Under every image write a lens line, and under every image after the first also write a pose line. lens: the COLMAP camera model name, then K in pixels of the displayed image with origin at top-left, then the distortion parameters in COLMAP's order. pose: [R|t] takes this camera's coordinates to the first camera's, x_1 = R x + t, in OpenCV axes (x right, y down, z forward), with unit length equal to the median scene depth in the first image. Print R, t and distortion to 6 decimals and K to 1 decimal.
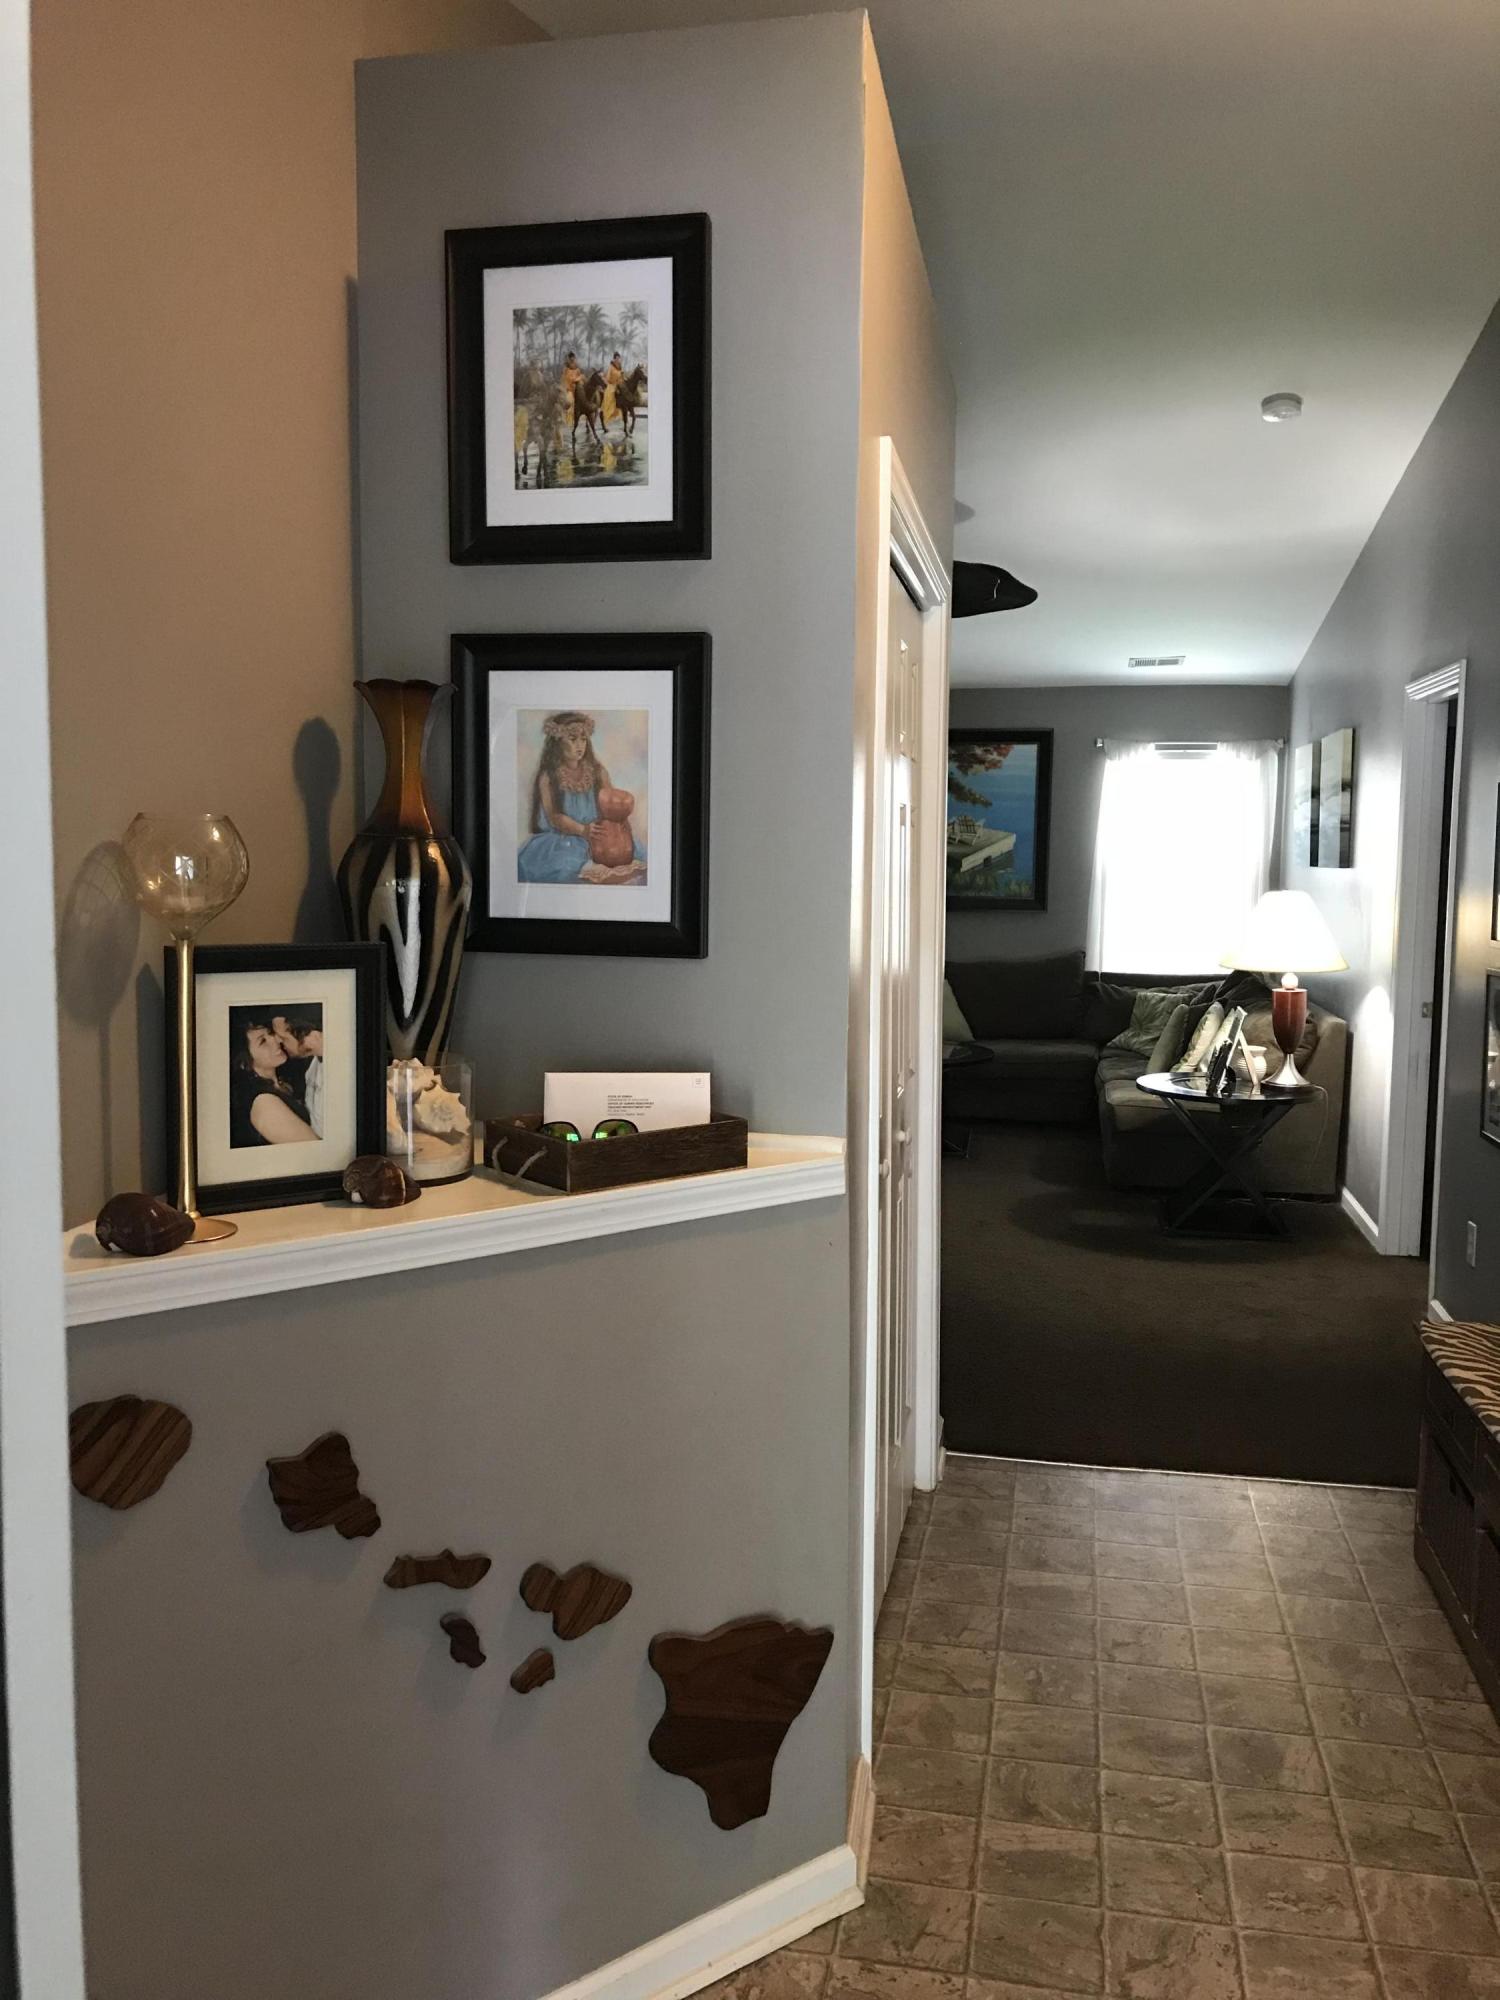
lens RADIAL K [[1618.1, 0, 749.5], [0, 1618.1, 996.2], [0, 0, 1]] dist [0.052664, 0.005889]
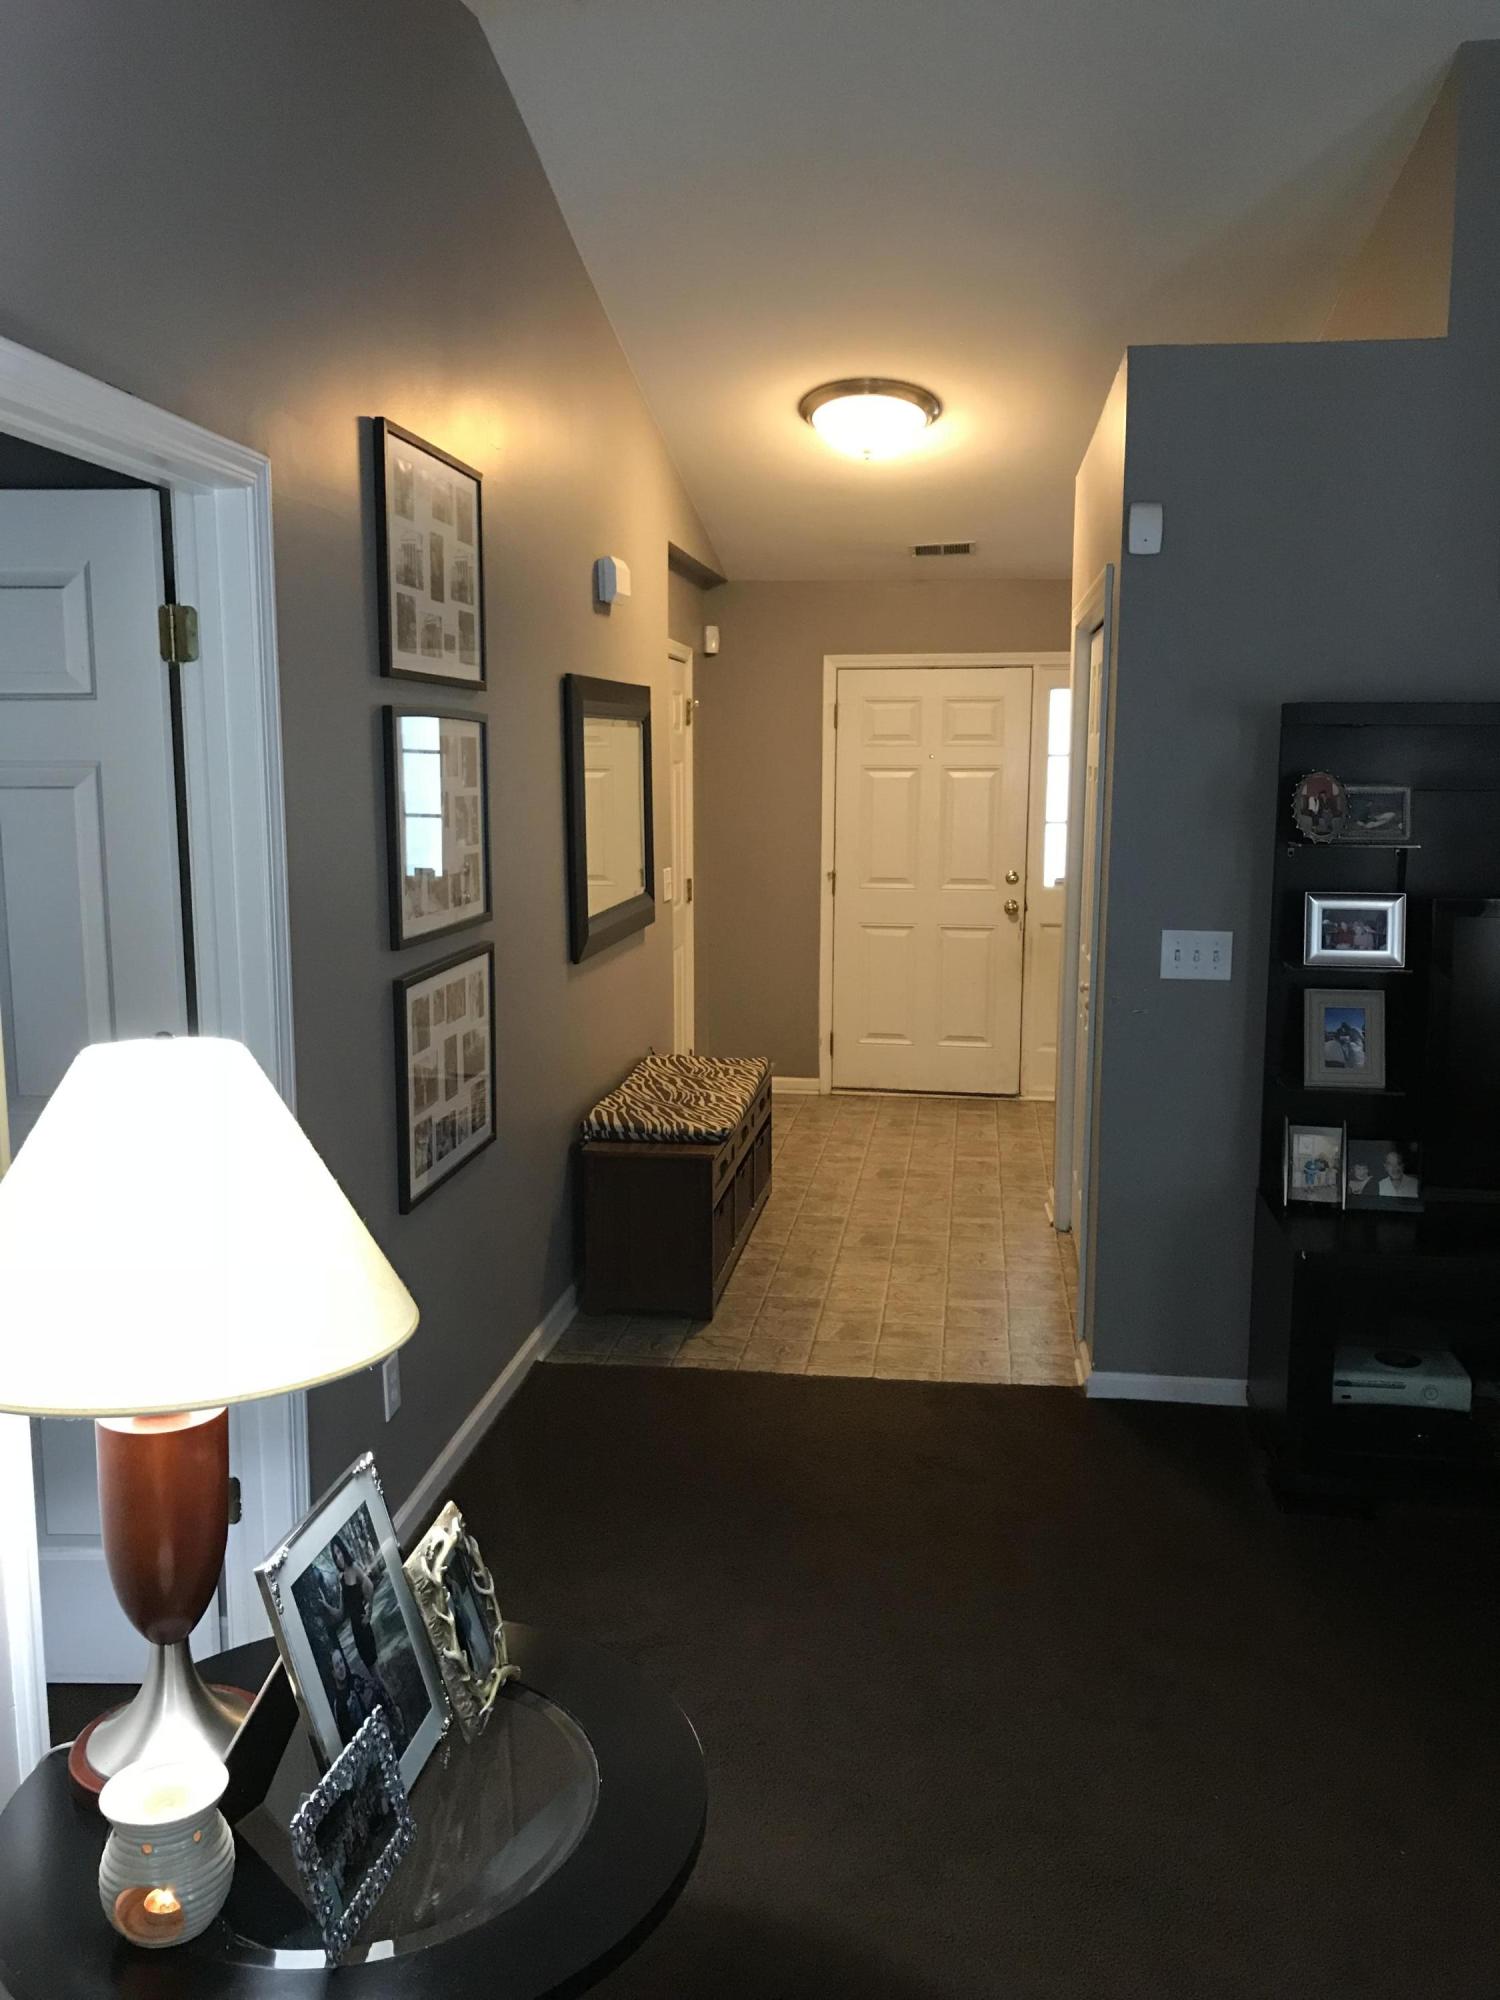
lens RADIAL K [[1618.1, 0, 752.6], [0, 1618.1, 1005.3], [0, 0, 1]] dist [0.052664, 0.005889]
pose [[-0.997756, 0.007548, -0.066533, 0.571121], [-0.008383, 0.971727, 0.235959, -0.281426], [0.066433, 0.235987, -0.969483, 2.782983]]
